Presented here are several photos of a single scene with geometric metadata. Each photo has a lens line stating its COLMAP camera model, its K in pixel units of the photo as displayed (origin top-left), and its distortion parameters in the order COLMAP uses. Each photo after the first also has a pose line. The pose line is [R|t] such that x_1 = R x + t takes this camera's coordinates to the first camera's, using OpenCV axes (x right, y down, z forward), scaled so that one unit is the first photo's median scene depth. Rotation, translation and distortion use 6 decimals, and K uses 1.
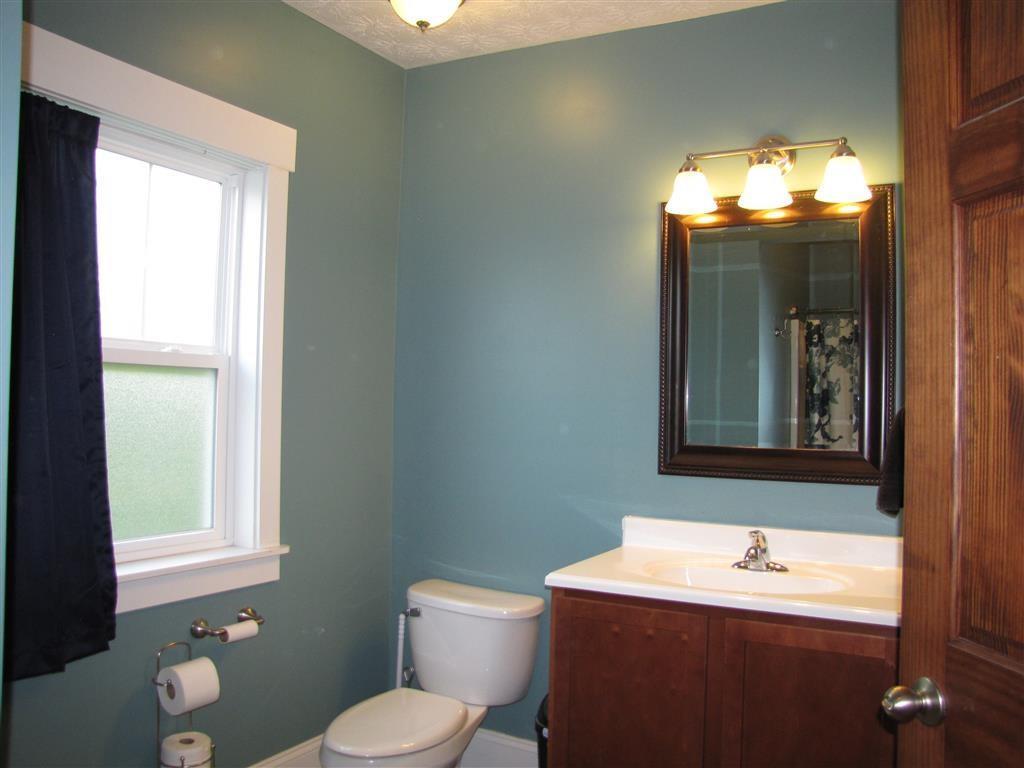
lens RADIAL K [[933.3, 0, 512.0], [0, 933.3, 384.0], [0, 0, 1]] dist [-0.112672, 0.355631]
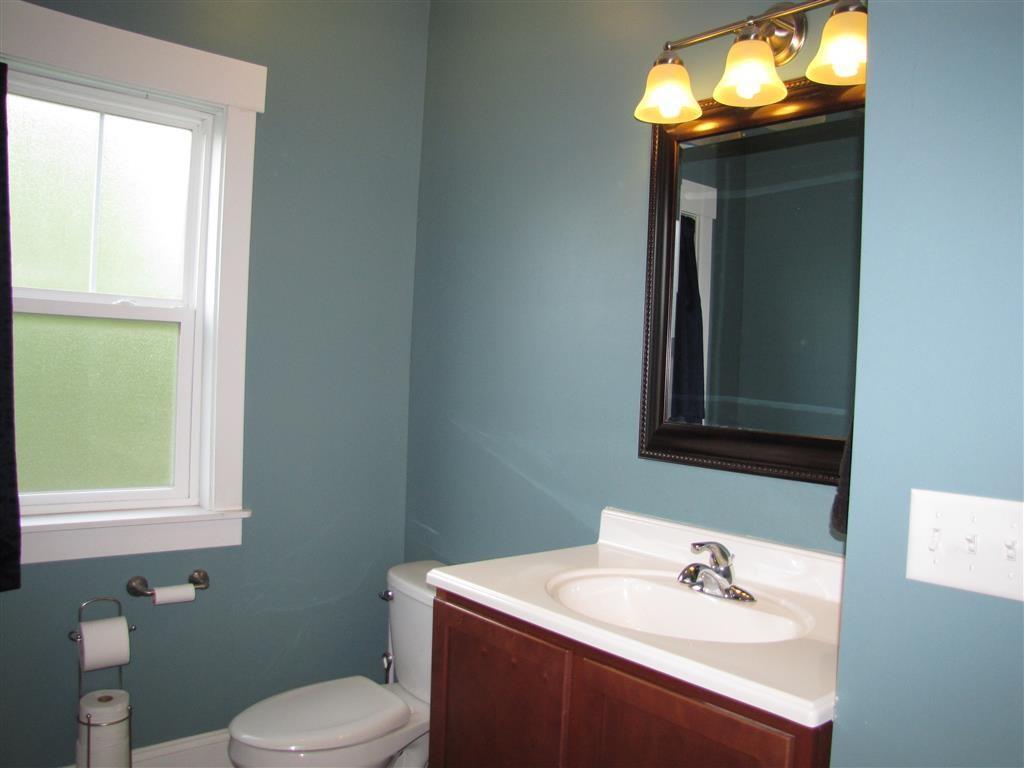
lens RADIAL K [[886.7, 0, 512.0], [0, 886.7, 384.0], [0, 0, 1]] dist [-0.093925, 0.155015]
pose [[0.928921, 0.027315, -0.369270, 0.367207], [-0.016139, 0.999314, 0.033320, 0.012474], [0.369927, -0.024992, 0.928725, 0.291797]]
